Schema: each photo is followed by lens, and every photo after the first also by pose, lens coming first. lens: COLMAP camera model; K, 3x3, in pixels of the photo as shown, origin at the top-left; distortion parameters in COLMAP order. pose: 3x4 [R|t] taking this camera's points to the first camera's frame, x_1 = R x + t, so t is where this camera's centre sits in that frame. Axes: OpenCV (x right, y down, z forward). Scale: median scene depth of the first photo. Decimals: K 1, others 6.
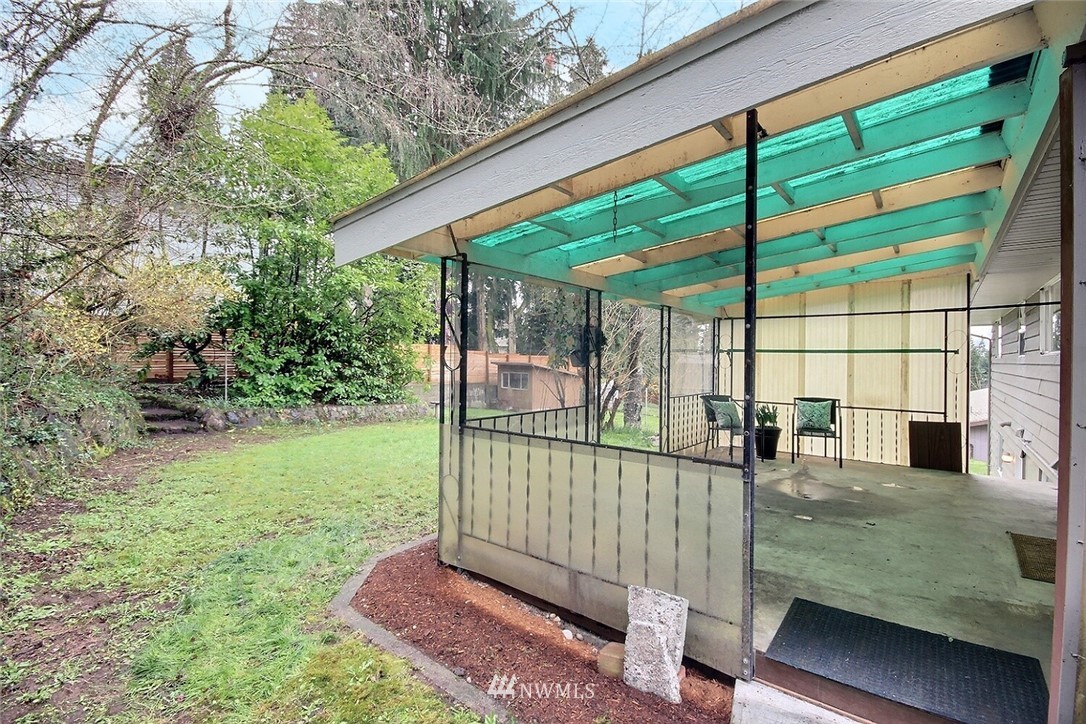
lens RADIAL K [[499.1, 0, 552.6], [0, 499.1, 360.1], [0, 0, 1]] dist [-0.009943, -0.002310]
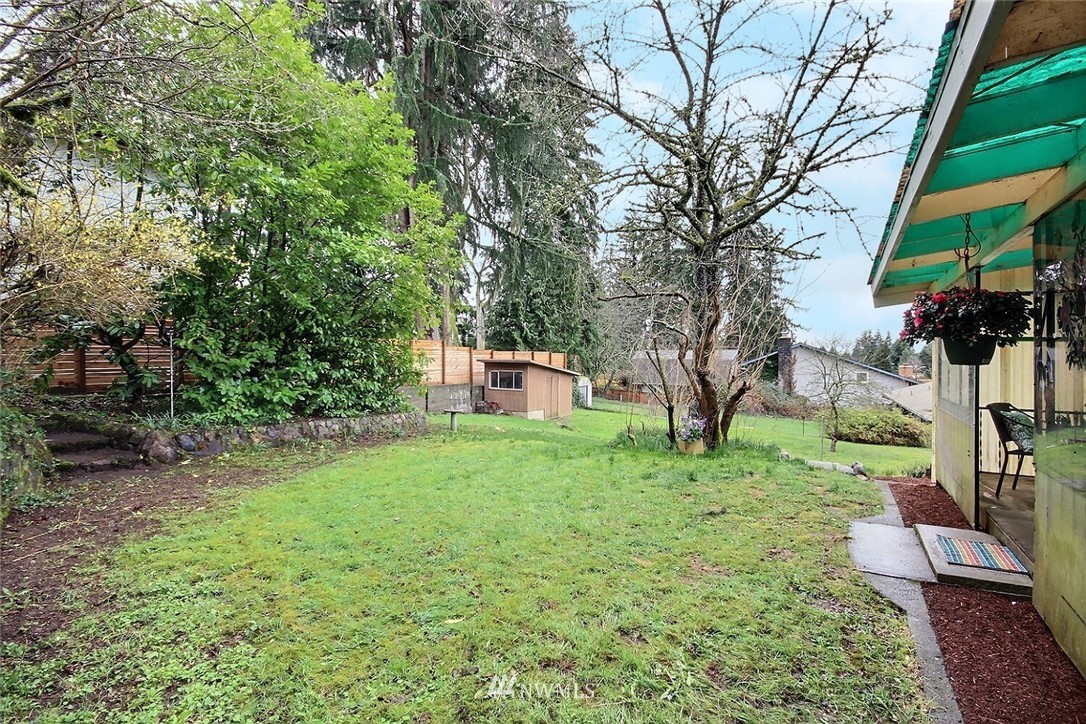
lens RADIAL K [[499.1, 0, 548.3], [0, 499.1, 357.5], [0, 0, 1]] dist [-0.009943, -0.002310]
pose [[0.991517, -0.011230, 0.129492, -0.216701], [0.011060, 0.999937, 0.002034, -0.000161], [-0.129507, -0.000585, 0.991578, 0.228571]]
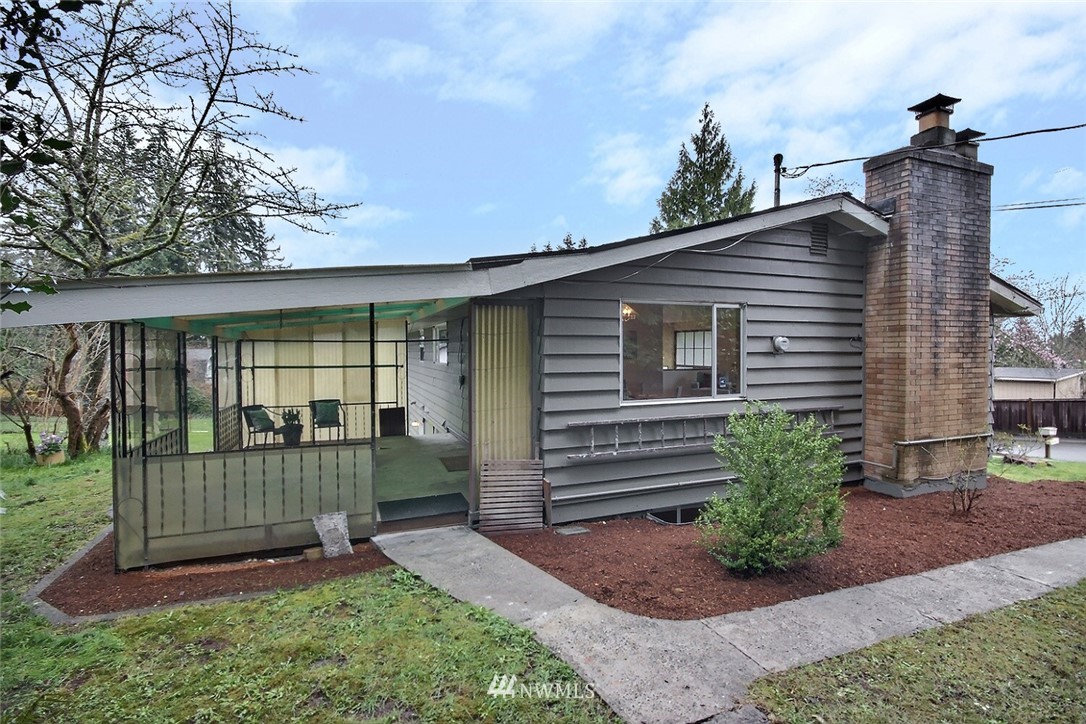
lens RADIAL K [[499.1, 0, 553.6], [0, 499.1, 357.5], [0, 0, 1]] dist [-0.009943, -0.002310]
pose [[0.487428, -0.023325, 0.872852, -0.224414], [0.007916, 0.999720, 0.022295, -0.041103], [-0.873127, -0.003958, 0.487476, -0.156603]]
